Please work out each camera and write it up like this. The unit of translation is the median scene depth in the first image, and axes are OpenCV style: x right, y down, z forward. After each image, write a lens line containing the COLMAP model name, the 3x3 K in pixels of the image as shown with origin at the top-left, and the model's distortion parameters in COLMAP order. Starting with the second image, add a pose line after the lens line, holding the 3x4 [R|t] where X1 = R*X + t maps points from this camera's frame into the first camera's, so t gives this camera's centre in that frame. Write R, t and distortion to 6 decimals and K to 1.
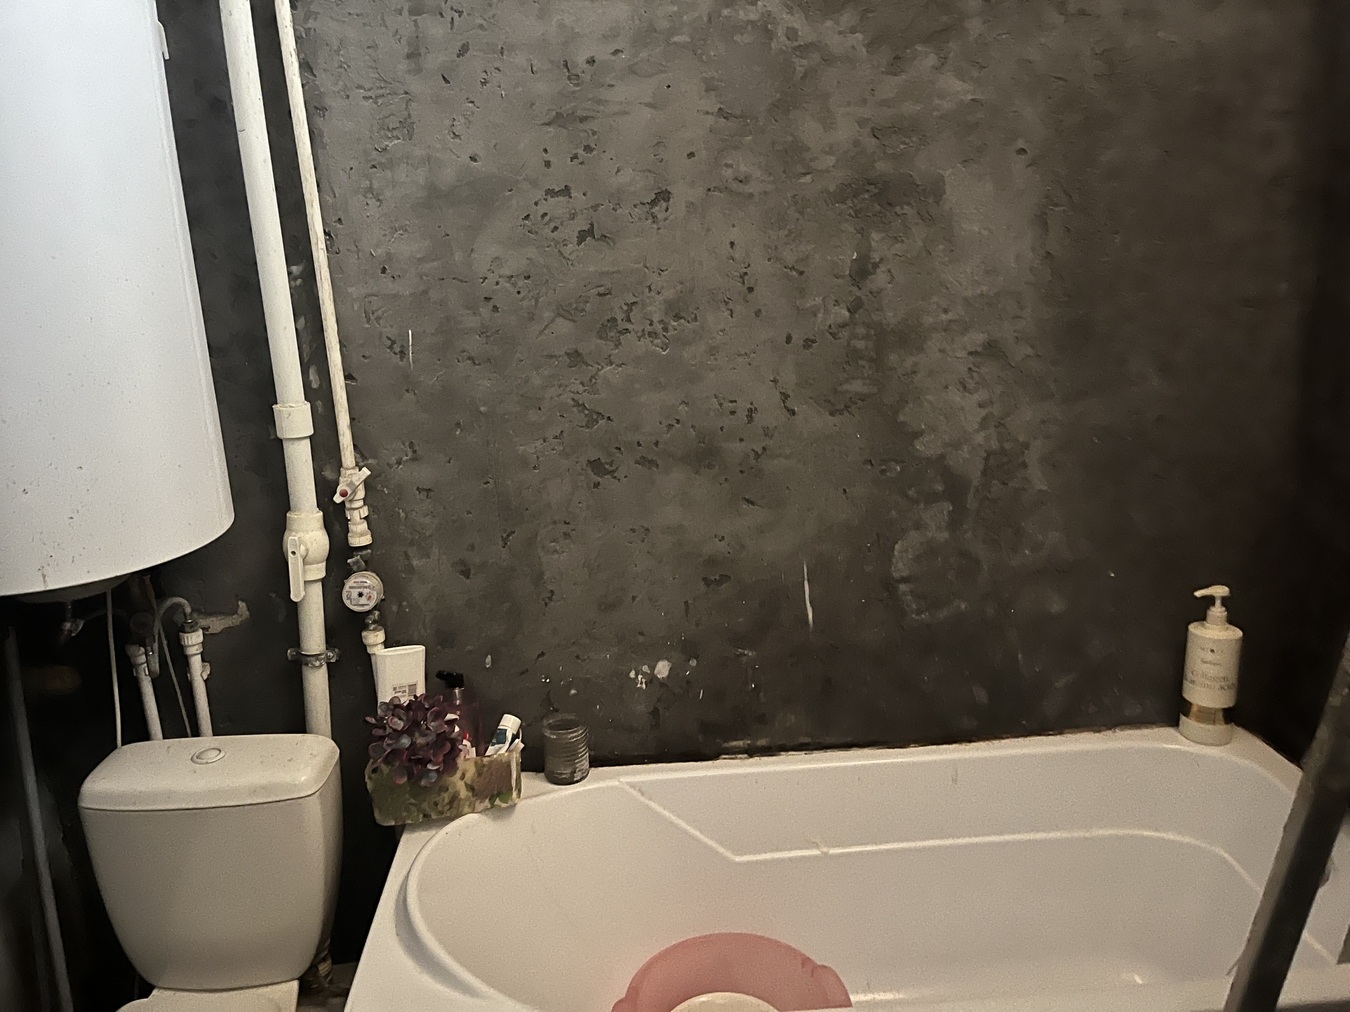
lens RADIAL K [[1027.4, 0, 667.2], [0, 1027.4, 512.7], [0, 0, 1]] dist [0.024773, -0.006598]
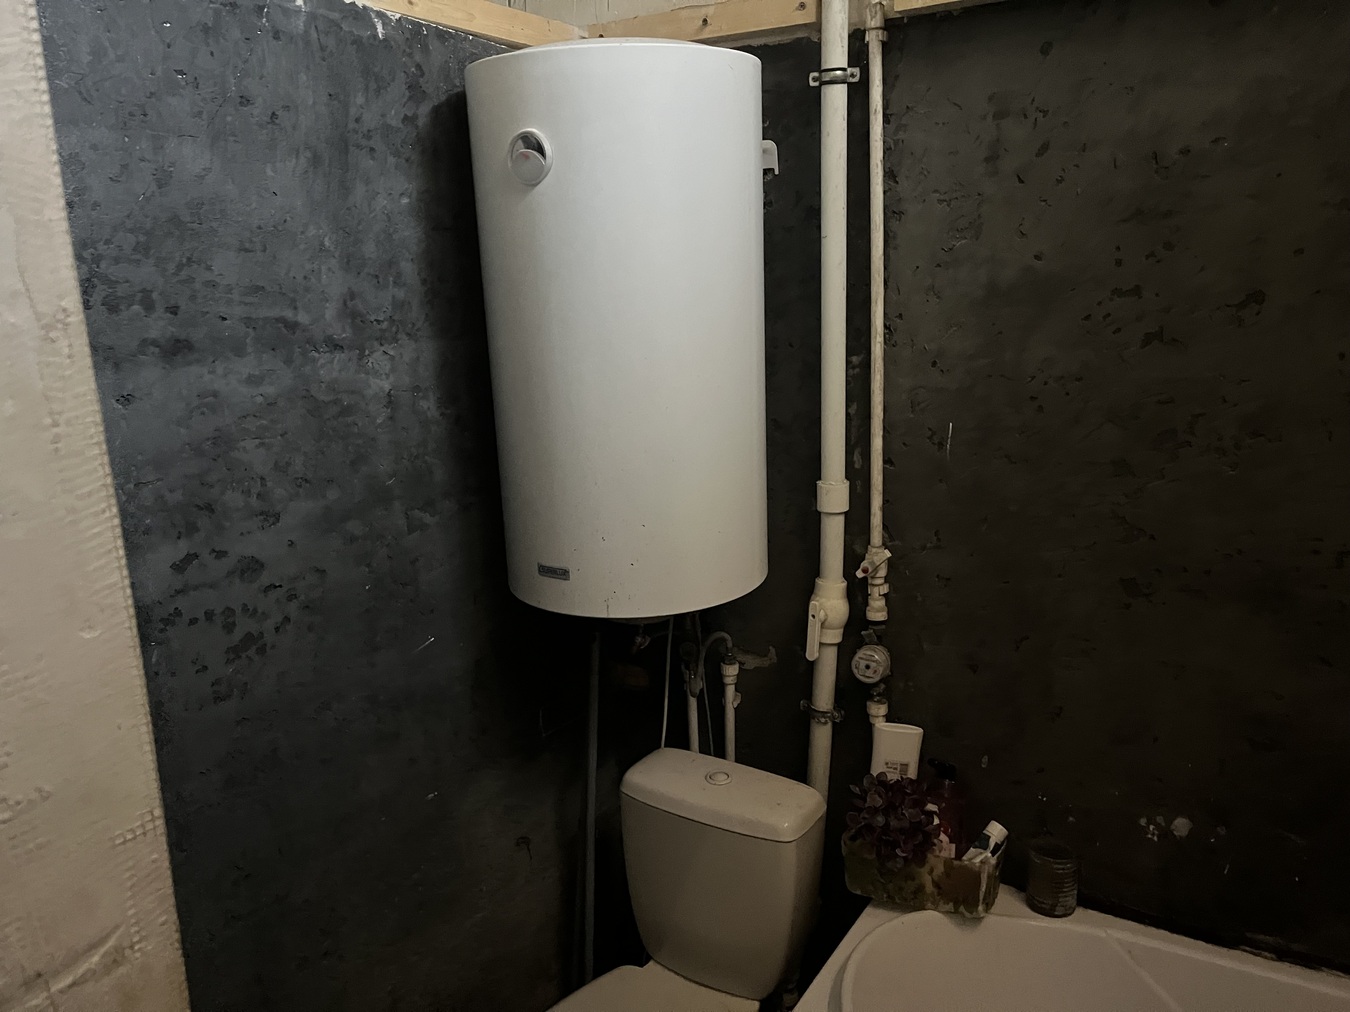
lens RADIAL K [[1027.4, 0, 667.2], [0, 1027.4, 512.7], [0, 0, 1]] dist [0.024773, -0.006598]
pose [[0.812852, 0.139961, -0.565405, 0.107903], [-0.152847, 0.987938, 0.024815, -0.071170], [0.562058, 0.066249, 0.824440, 0.011249]]
